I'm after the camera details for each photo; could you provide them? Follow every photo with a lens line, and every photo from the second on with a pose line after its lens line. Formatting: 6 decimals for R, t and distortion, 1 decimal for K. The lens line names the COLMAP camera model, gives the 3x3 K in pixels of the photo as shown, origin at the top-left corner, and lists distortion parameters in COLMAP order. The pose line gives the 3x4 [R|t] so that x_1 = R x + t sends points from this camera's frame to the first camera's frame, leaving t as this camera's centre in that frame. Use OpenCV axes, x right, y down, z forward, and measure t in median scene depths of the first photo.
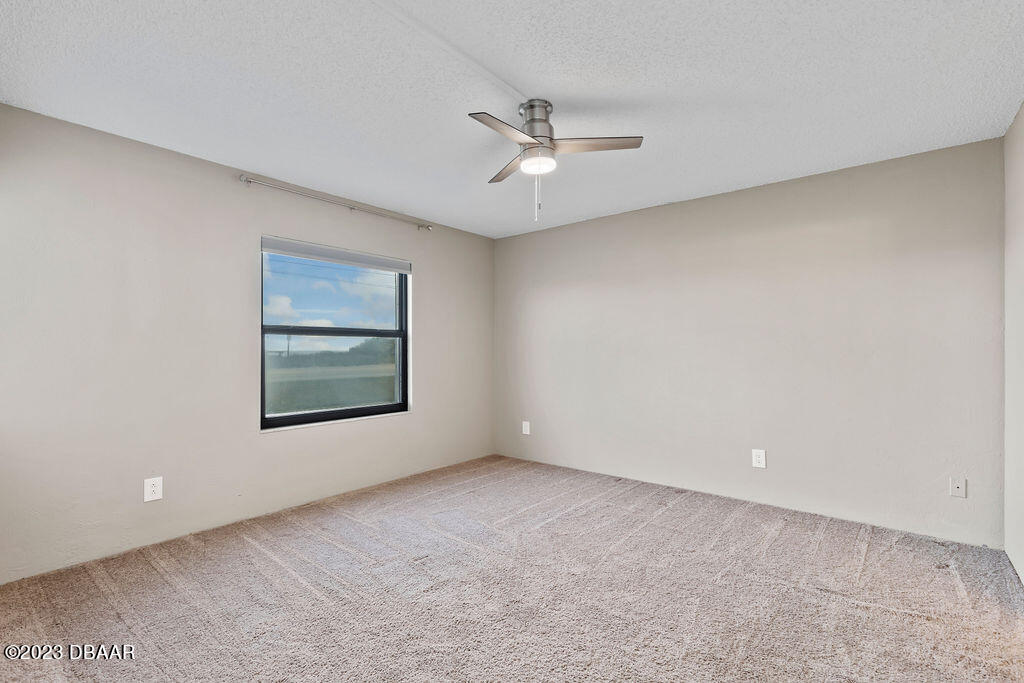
lens RADIAL K [[465.6, 0, 516.6], [0, 465.6, 349.3], [0, 0, 1]] dist [0.009881, -0.000348]
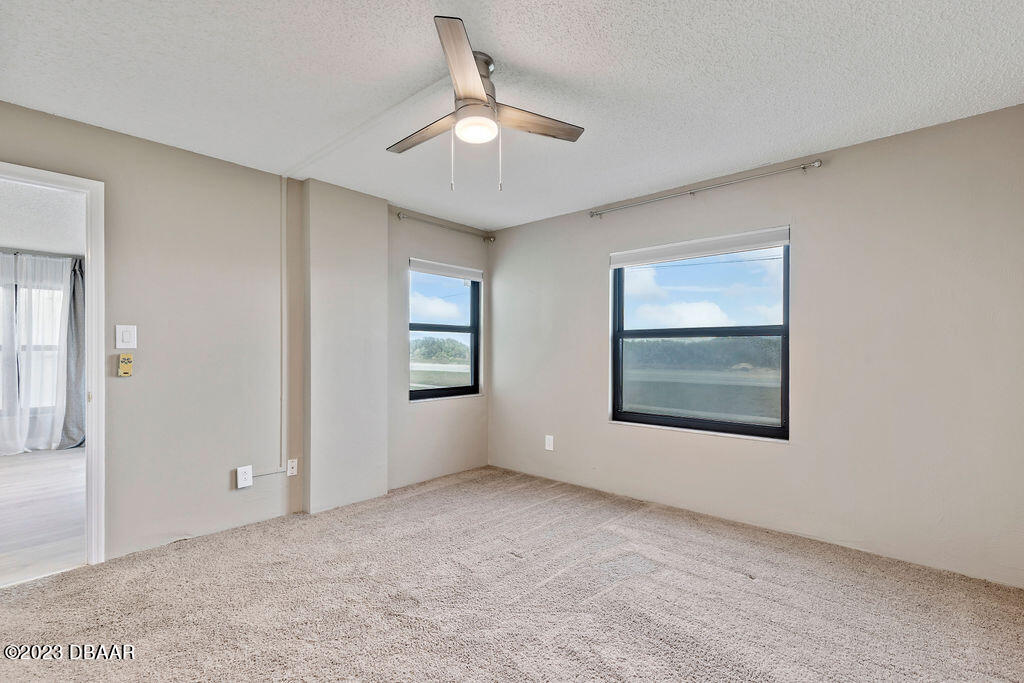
lens RADIAL K [[465.6, 0, 516.6], [0, 465.6, 349.3], [0, 0, 1]] dist [0.009881, -0.000348]
pose [[-0.041961, -0.010336, -0.999066, 0.602686], [-0.007921, 0.999918, -0.010012, 0.008395], [0.999088, 0.007494, -0.042039, 0.772563]]
